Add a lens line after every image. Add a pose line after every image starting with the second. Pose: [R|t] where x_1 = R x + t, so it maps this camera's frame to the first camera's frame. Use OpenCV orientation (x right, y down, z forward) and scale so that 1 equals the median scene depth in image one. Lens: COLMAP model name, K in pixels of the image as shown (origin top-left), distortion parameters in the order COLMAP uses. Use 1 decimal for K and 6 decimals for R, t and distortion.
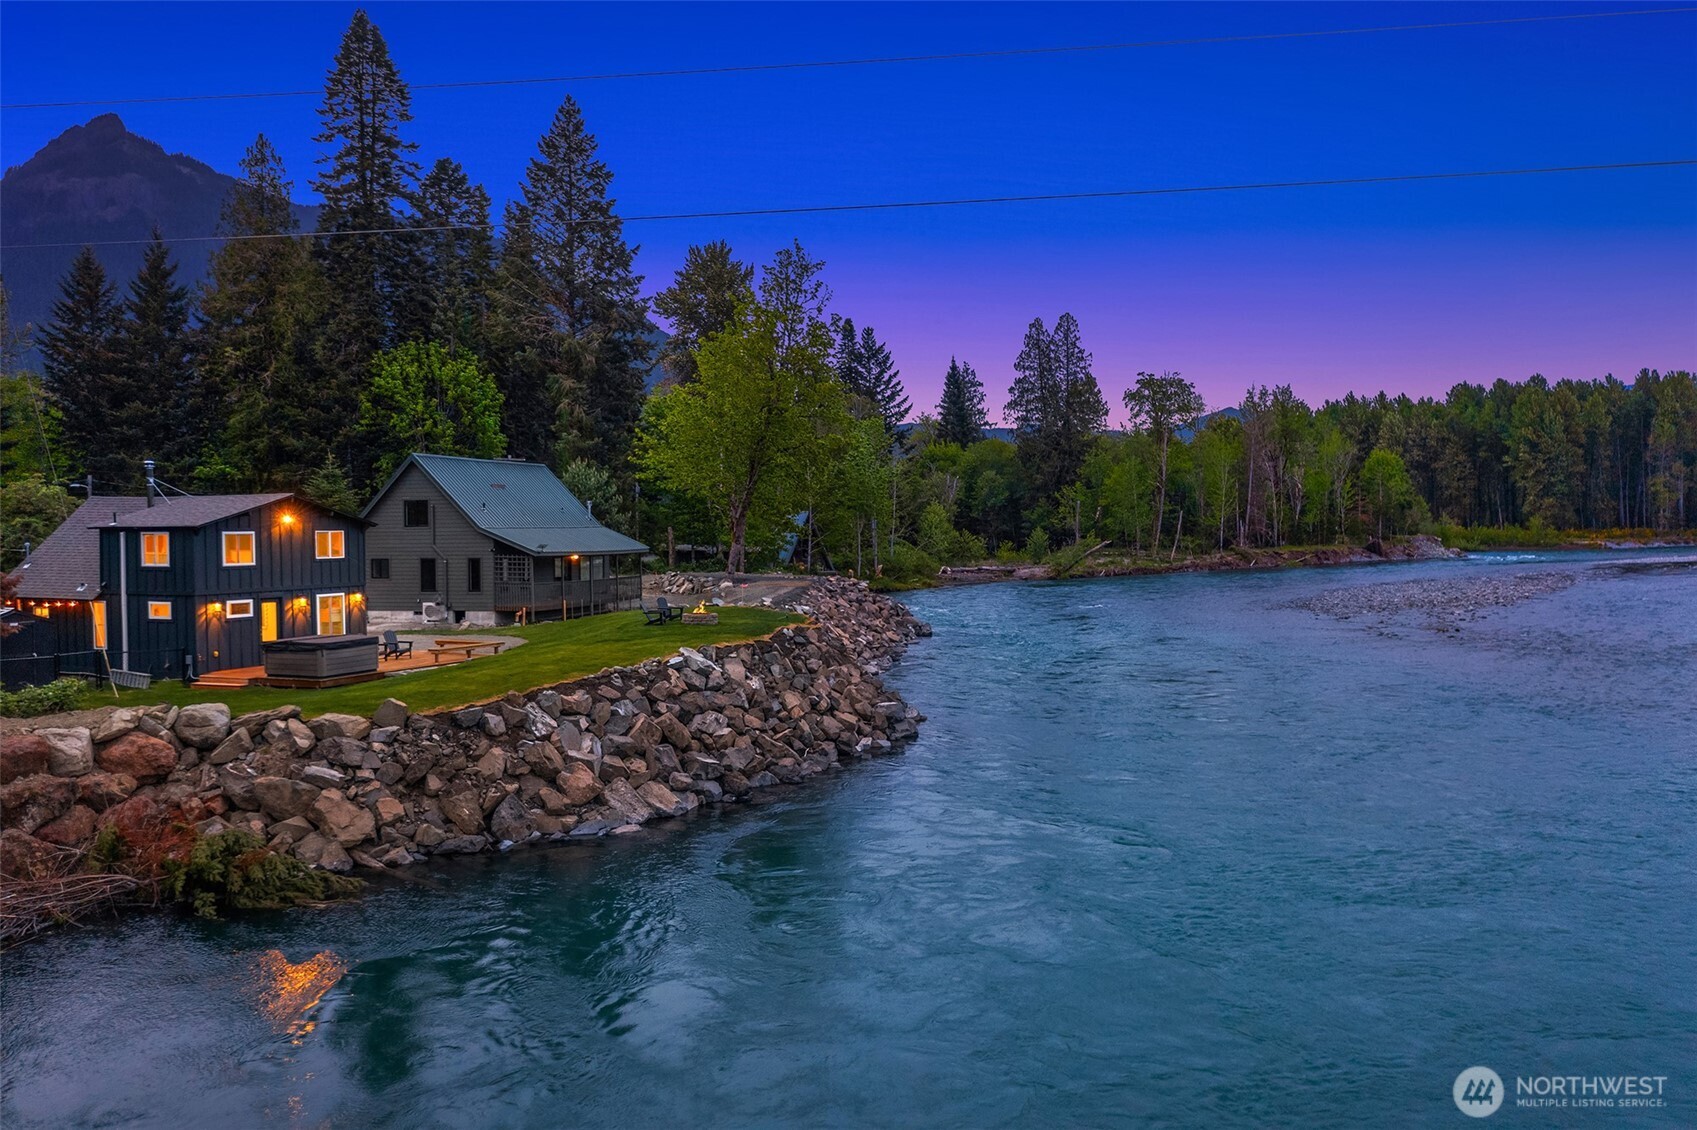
lens RADIAL K [[1387.3, 0, 844.3], [0, 1387.3, 618.5], [0, 0, 1]] dist [-0.018737, 0.012089]
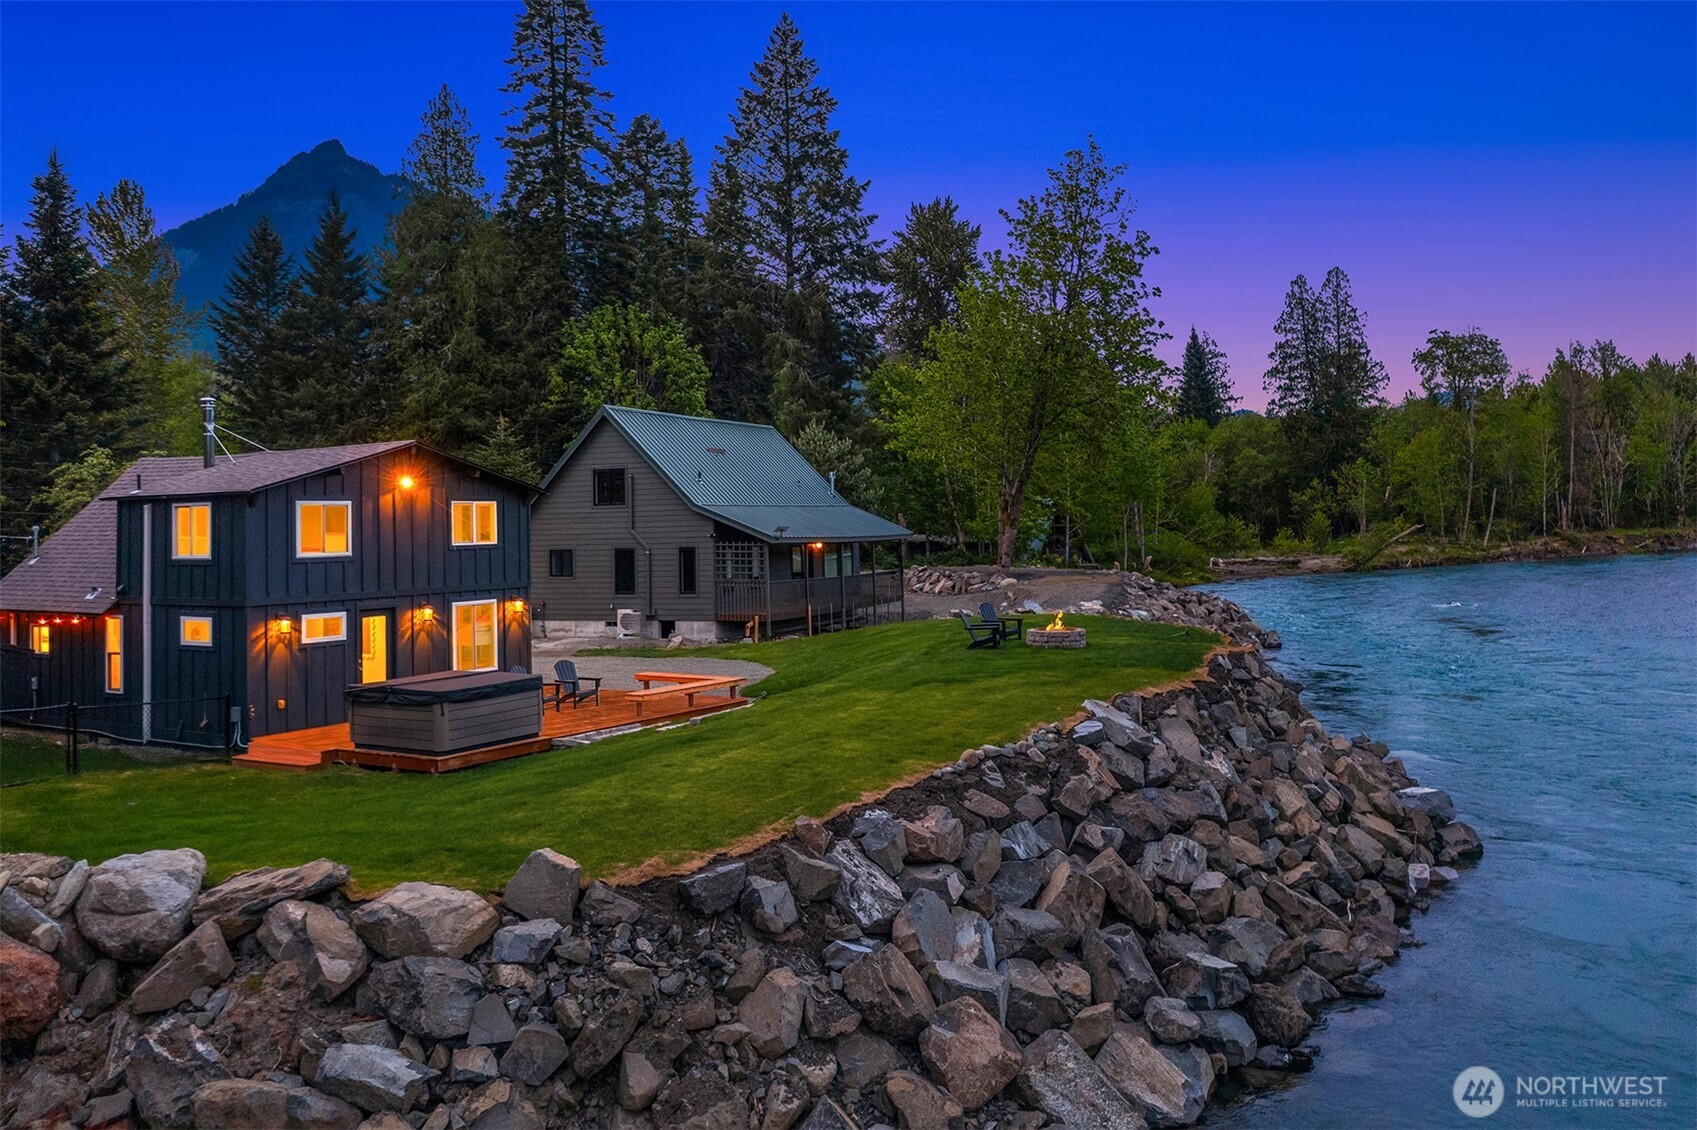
lens RADIAL K [[1360.1, 0, 848.5], [0, 1360.1, 565.0], [0, 0, 1]] dist [-0.015786, -0.003588]
pose [[0.991752, -0.009071, -0.127847, -0.126279], [0.004522, 0.999348, -0.035823, -0.011560], [0.128089, 0.034949, 0.991147, 0.418262]]
